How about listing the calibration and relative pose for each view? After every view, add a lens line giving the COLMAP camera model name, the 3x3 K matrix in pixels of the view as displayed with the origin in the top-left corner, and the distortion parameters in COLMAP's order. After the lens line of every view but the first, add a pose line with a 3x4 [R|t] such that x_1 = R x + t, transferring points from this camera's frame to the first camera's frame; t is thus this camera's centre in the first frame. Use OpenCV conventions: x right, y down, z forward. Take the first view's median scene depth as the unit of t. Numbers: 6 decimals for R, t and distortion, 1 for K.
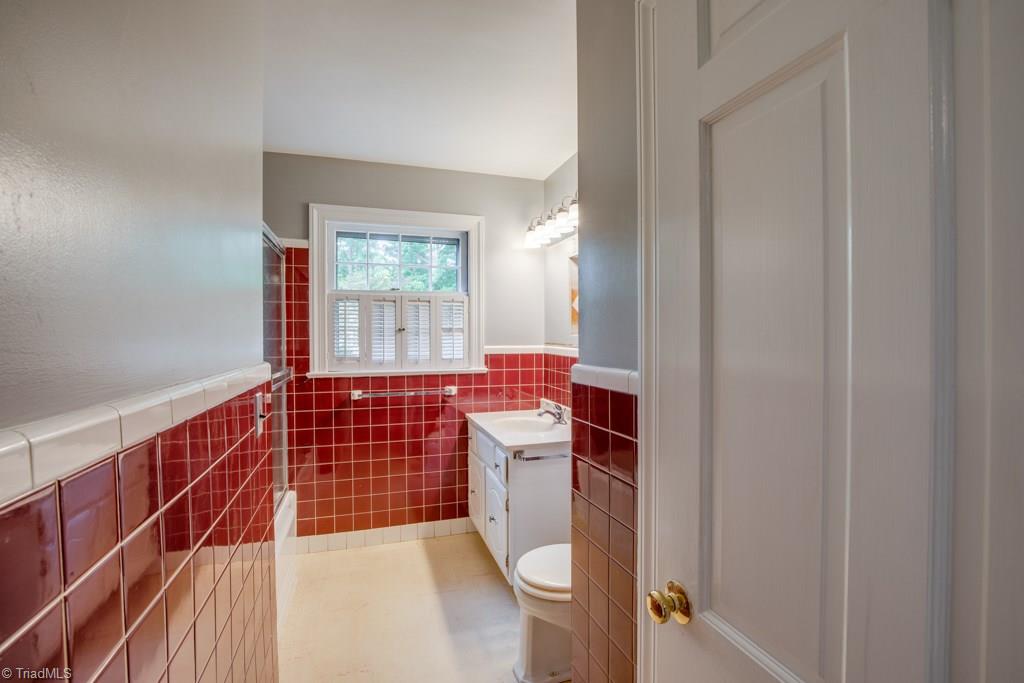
lens RADIAL K [[468.7, 0, 515.1], [0, 468.7, 340.9], [0, 0, 1]] dist [-0.030246, 0.003284]
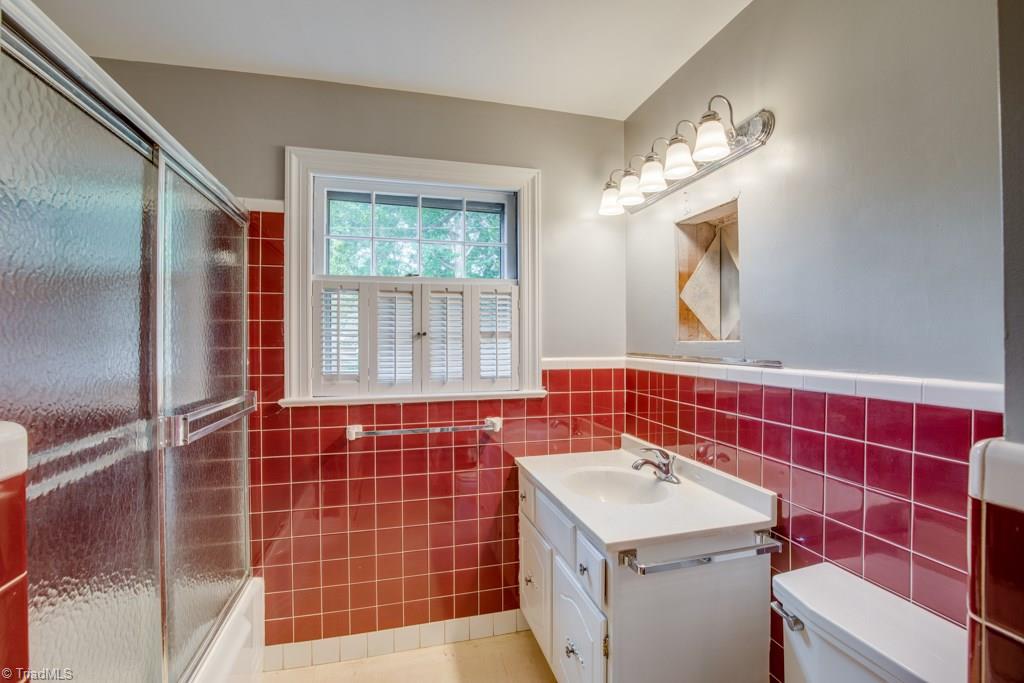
lens RADIAL K [[468.7, 0, 511.0], [0, 468.7, 343.1], [0, 0, 1]] dist [-0.030246, 0.003284]
pose [[0.998203, -0.002170, -0.059886, -0.074671], [0.001444, 0.999925, -0.012160, -0.002823], [0.059908, 0.012052, 0.998131, 0.339590]]
